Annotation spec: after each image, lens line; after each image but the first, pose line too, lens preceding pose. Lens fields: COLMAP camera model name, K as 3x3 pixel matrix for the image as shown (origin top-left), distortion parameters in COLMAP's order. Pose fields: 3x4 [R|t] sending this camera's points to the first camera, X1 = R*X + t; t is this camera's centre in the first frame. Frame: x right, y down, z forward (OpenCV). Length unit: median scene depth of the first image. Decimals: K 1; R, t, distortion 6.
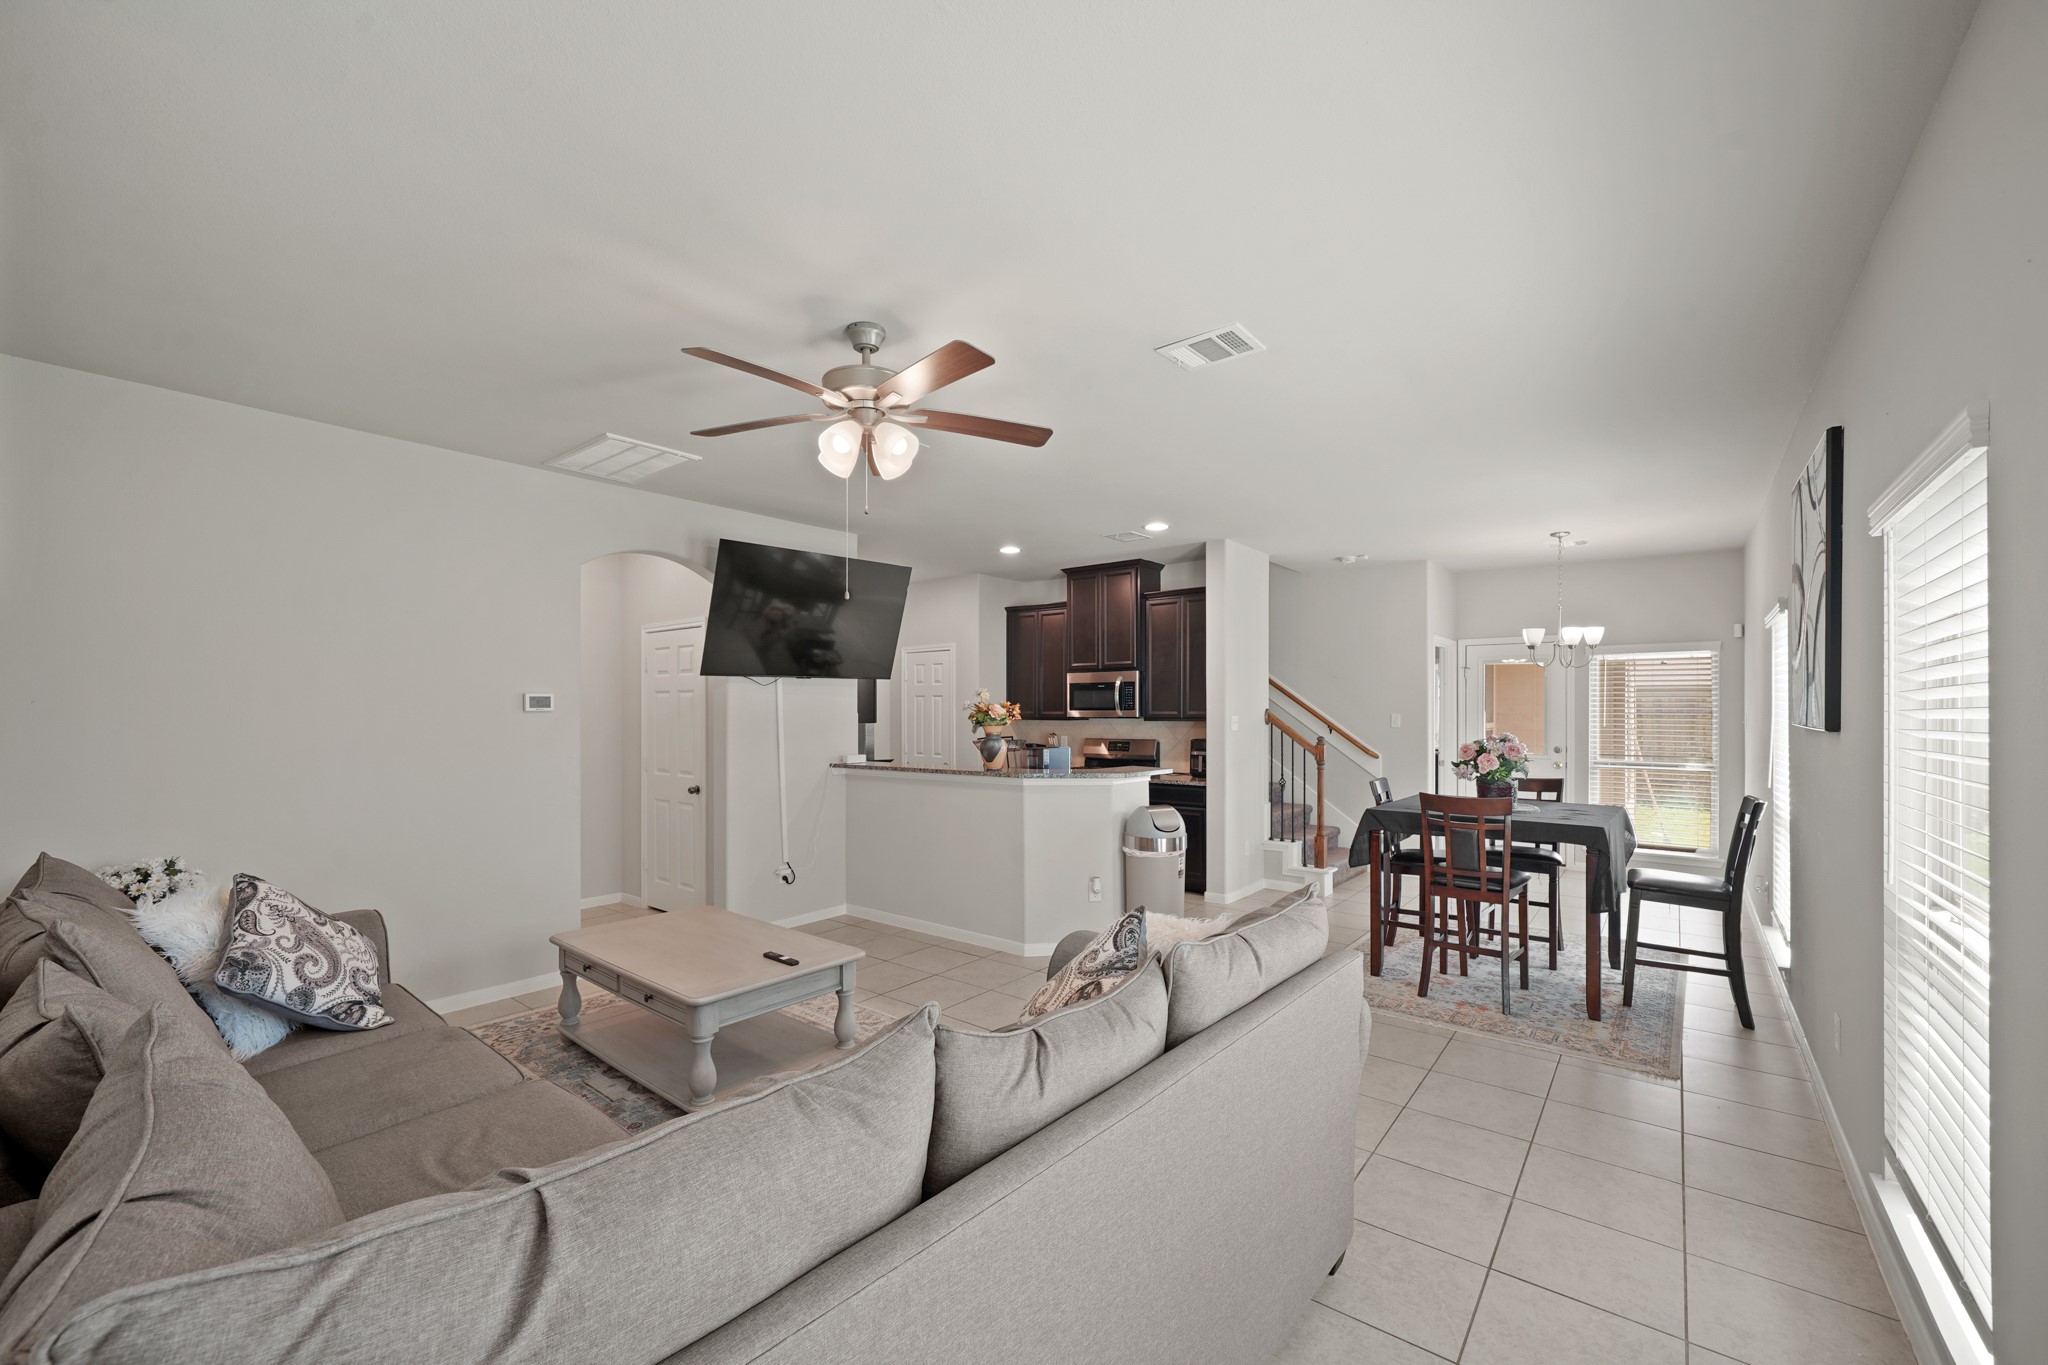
lens RADIAL K [[822.5, 0, 1028.3], [0, 822.5, 706.8], [0, 0, 1]] dist [0.000335, 0.000055]
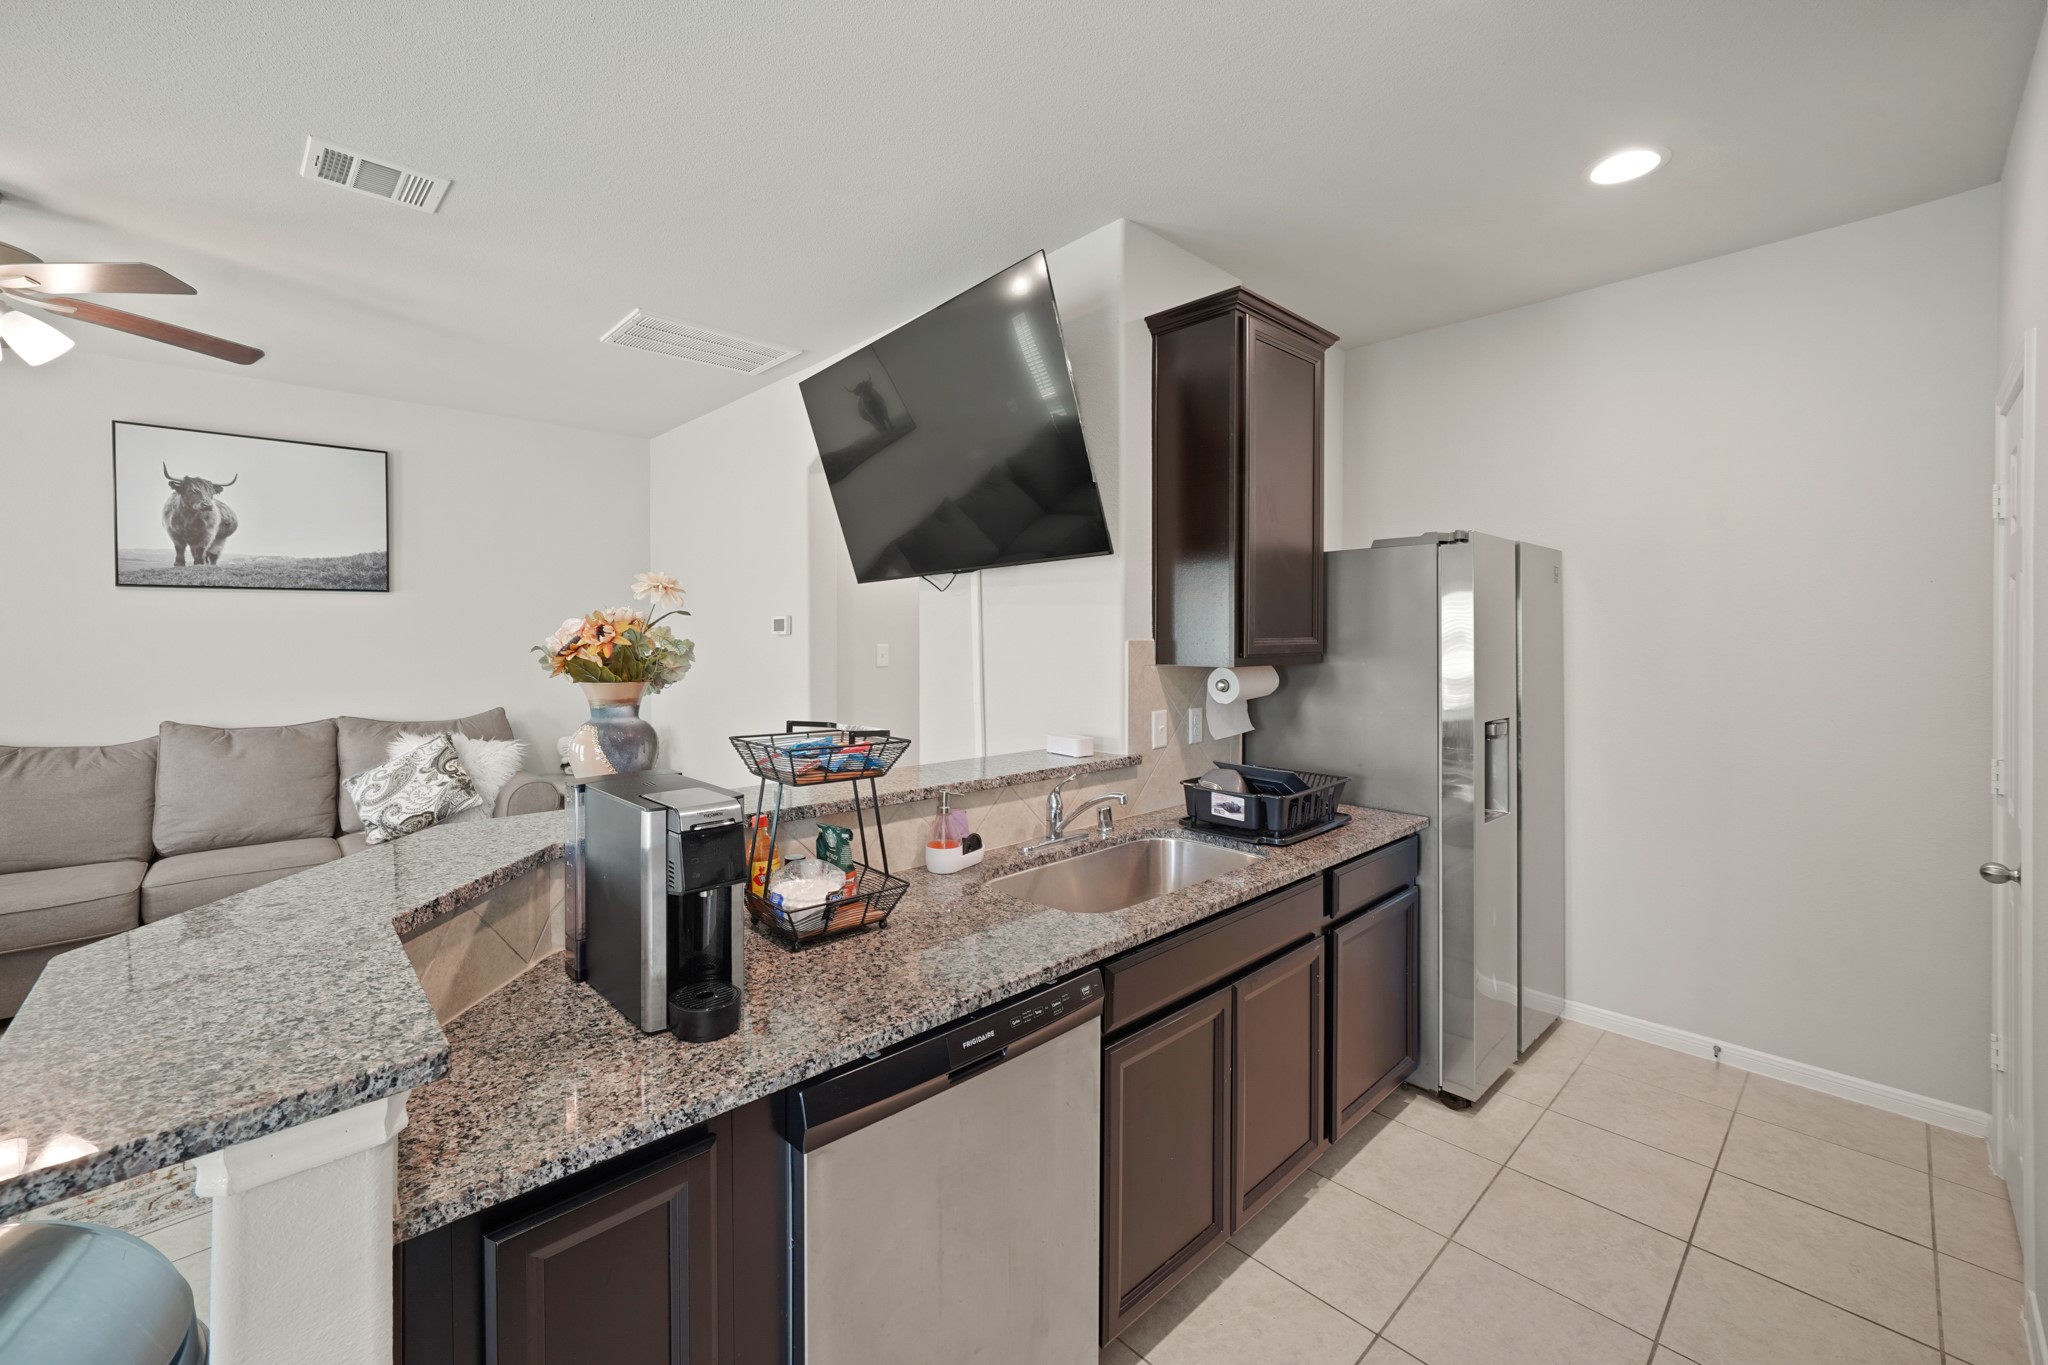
lens RADIAL K [[829.9, 0, 1012.3], [0, 829.9, 640.3], [0, 0, 1]] dist [-0.003998, -0.000091]
pose [[-0.149077, 0.009521, -0.988780, 0.195967], [0.005243, 0.999947, 0.008838, 0.002919], [0.988812, -0.003867, -0.149119, 0.882052]]
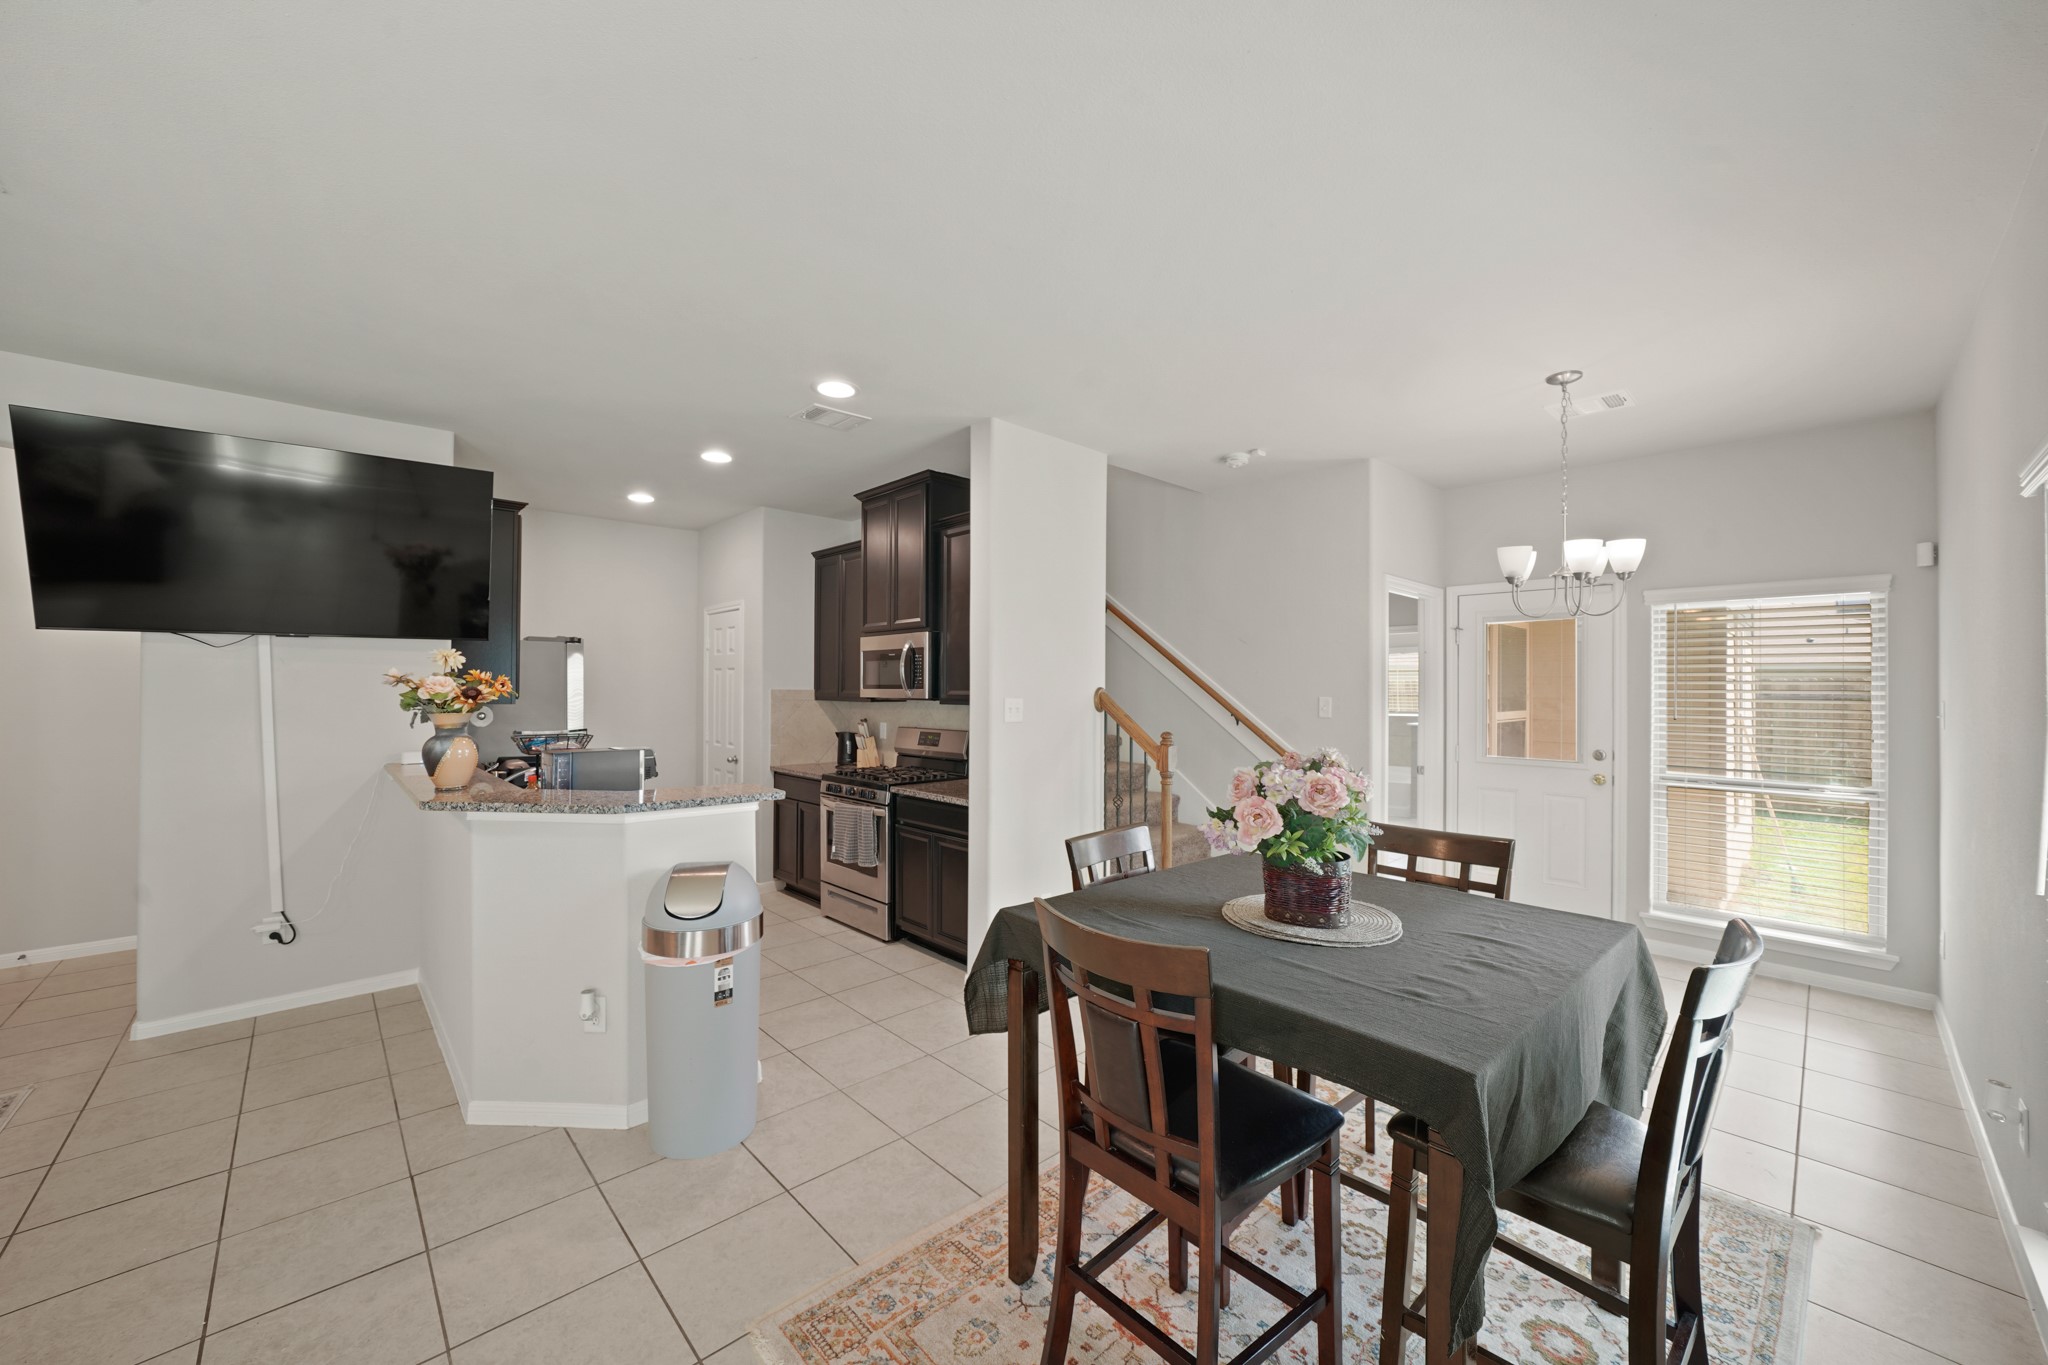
lens RADIAL K [[768.0, 0, 1024.0], [0, 768.0, 682.5], [0, 0, 1]] dist [-0.011535, 0.000209]
pose [[0.988910, 0.005327, -0.148418, 0.319243], [-0.005842, 0.999978, -0.003030, 0.000486], [0.148399, 0.003864, 0.988920, 0.384260]]
